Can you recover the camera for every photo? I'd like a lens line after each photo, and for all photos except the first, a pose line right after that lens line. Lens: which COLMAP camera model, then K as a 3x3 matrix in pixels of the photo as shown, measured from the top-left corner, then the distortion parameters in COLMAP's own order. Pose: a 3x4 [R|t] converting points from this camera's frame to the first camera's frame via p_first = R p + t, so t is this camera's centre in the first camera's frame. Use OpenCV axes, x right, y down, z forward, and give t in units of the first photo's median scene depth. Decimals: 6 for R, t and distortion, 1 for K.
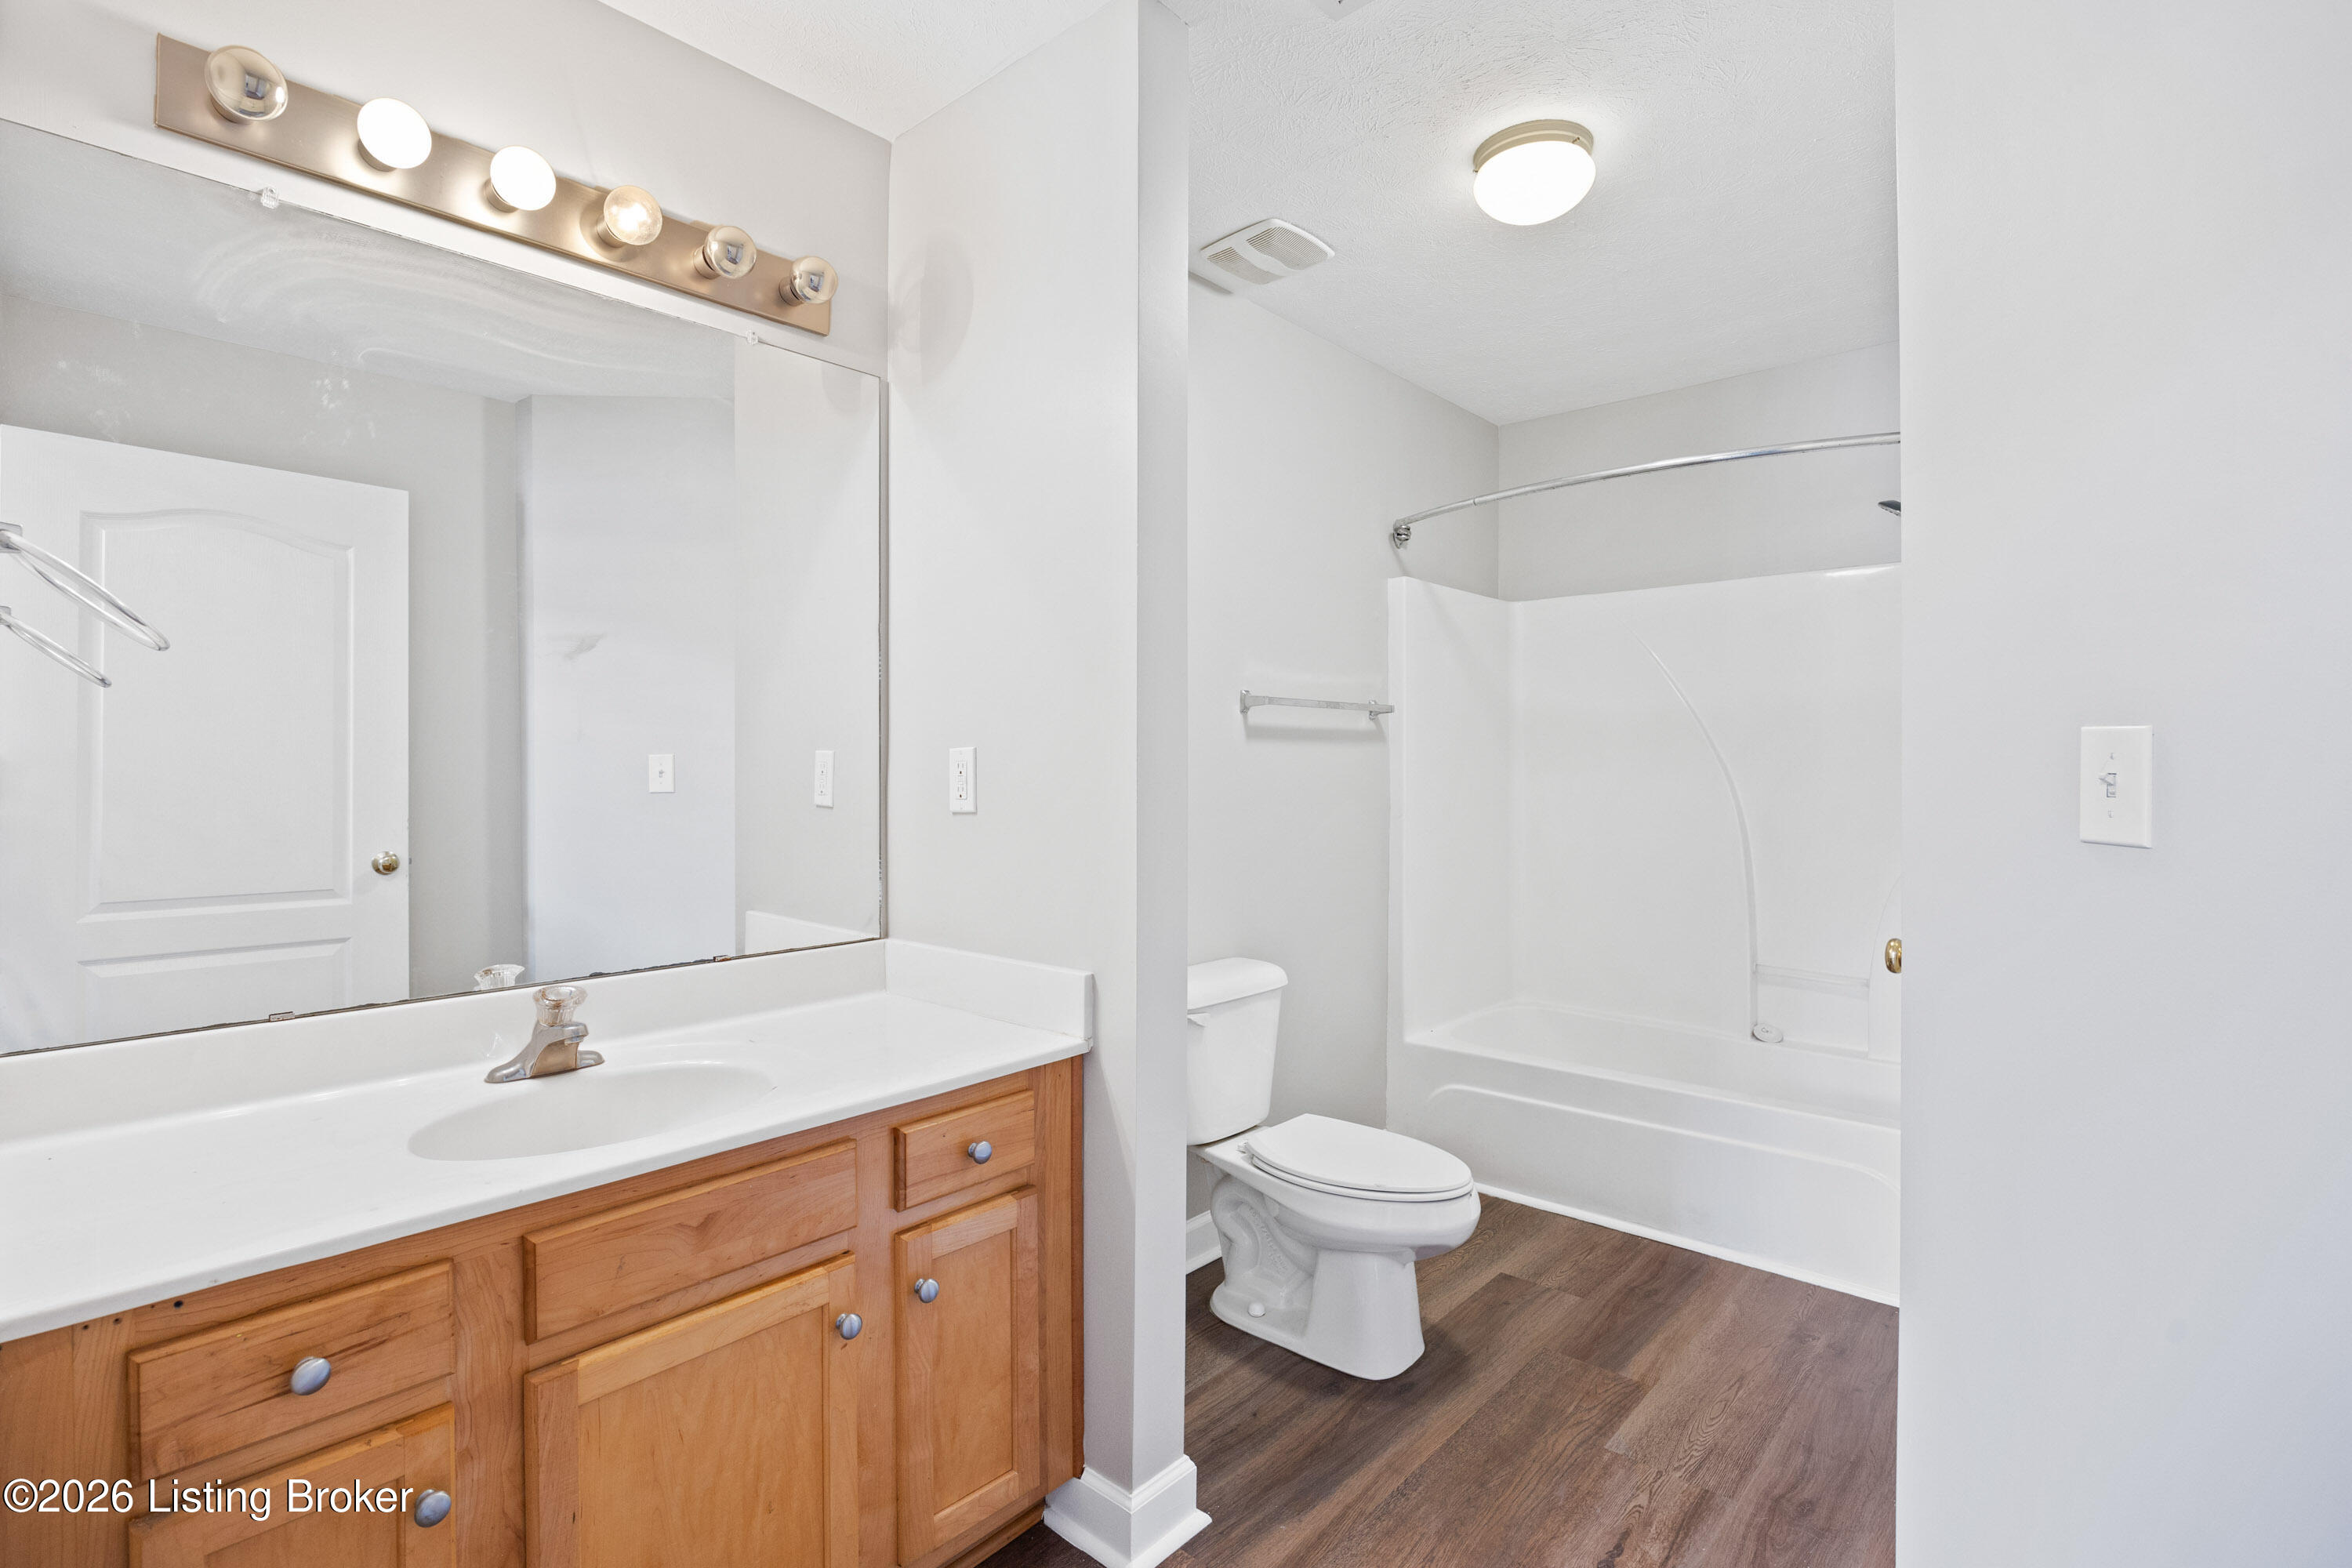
lens RADIAL K [[1085.1, 0, 1167.0], [0, 1085.1, 753.8], [0, 0, 1]] dist [-0.012301, 0.000075]
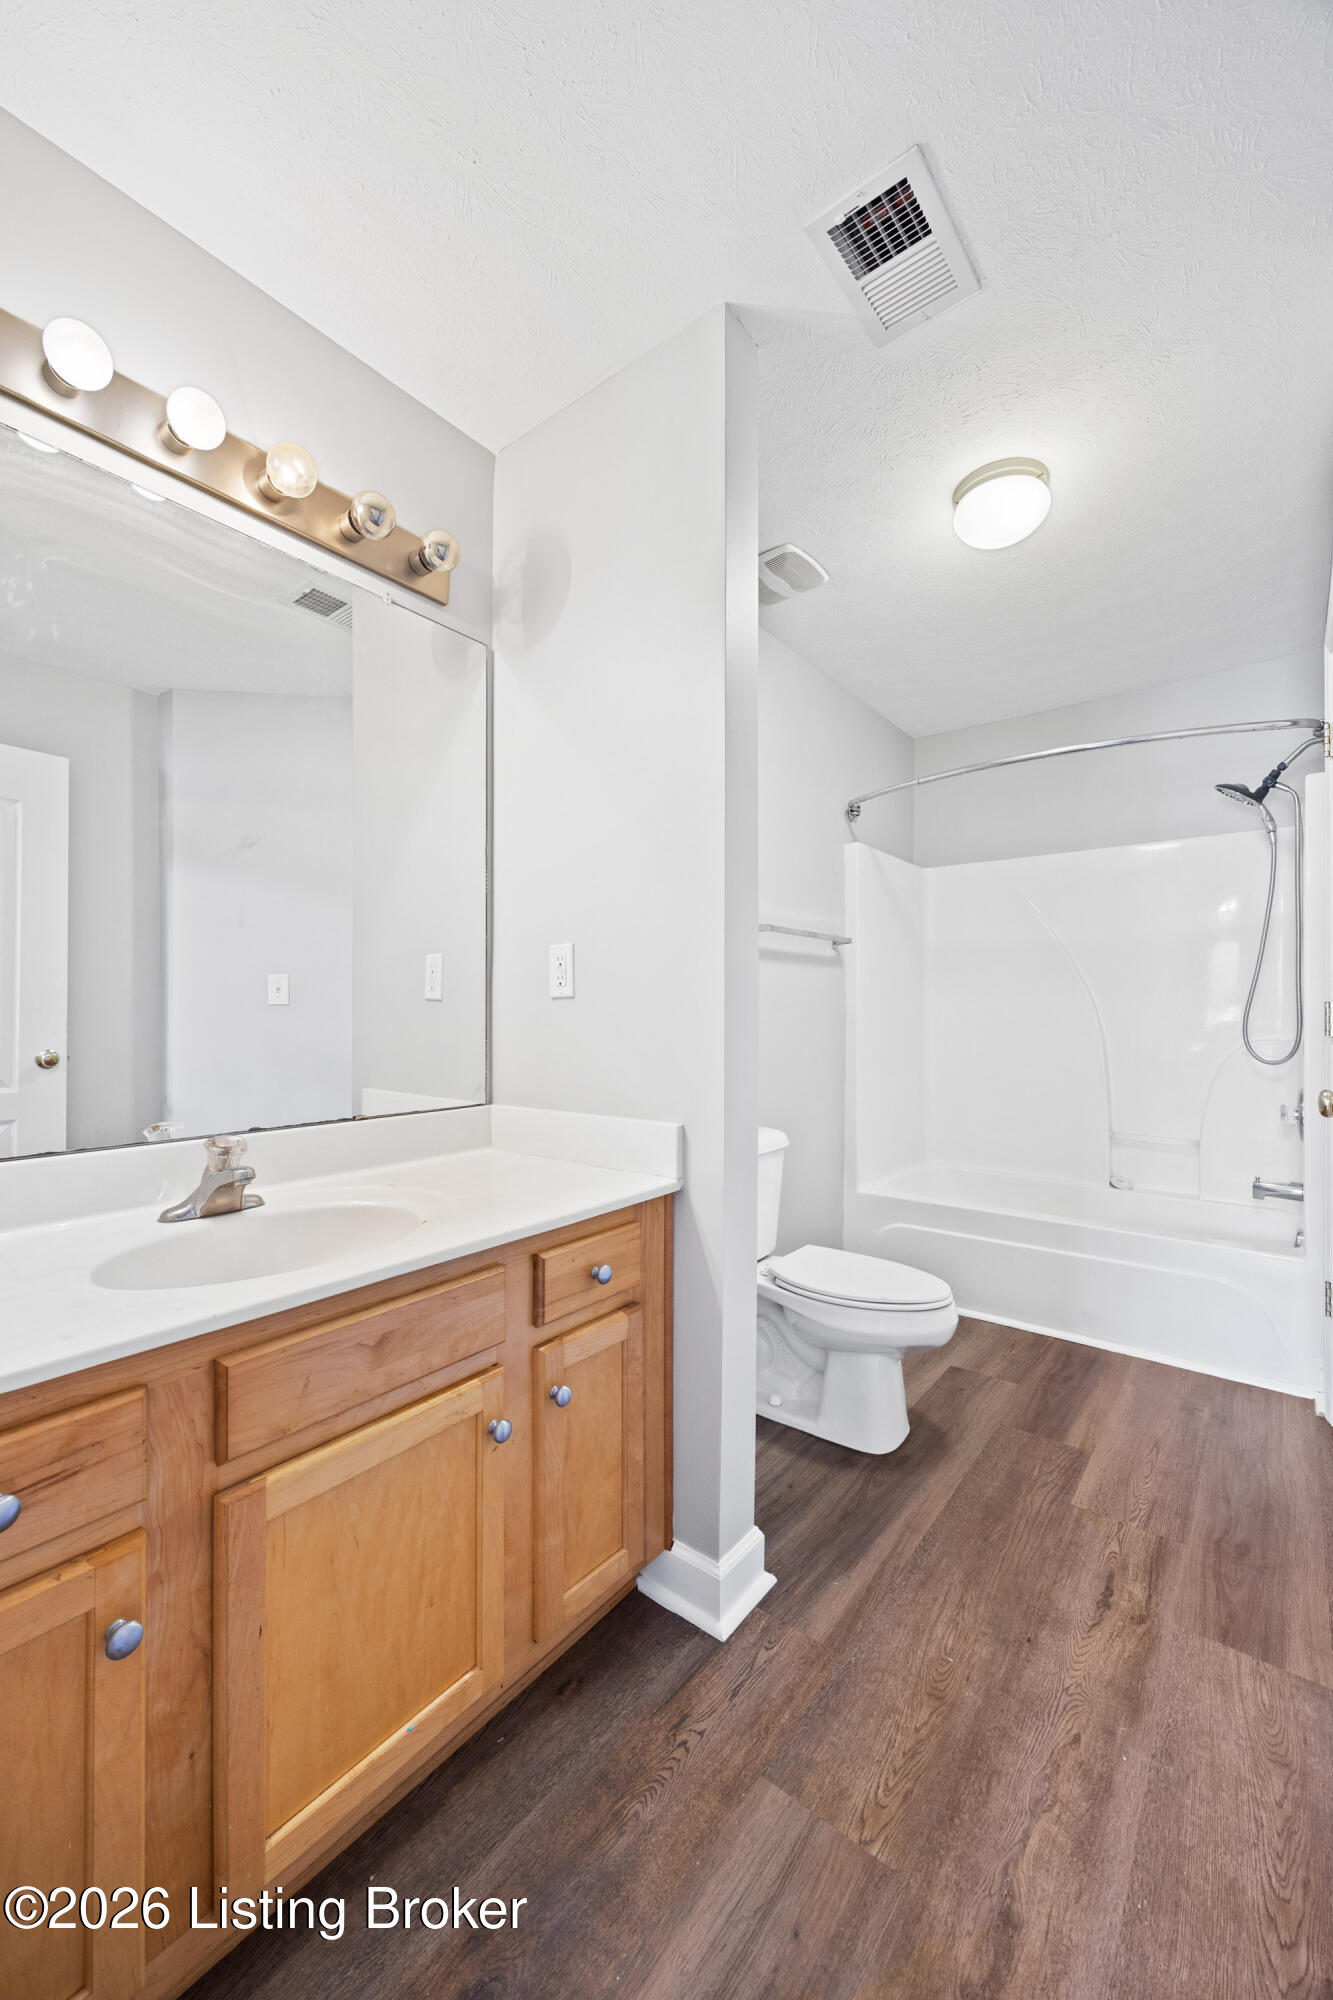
lens RADIAL K [[759.9, 0, 666.5], [0, 759.9, 1000.0], [0, 0, 1]] dist [-0.000042, 0.000028]
pose [[0.997744, 0.002533, 0.067080, -0.144909], [-0.002026, 0.999969, -0.007621, 0.071776], [-0.067097, 0.007468, 0.997719, 0.161753]]
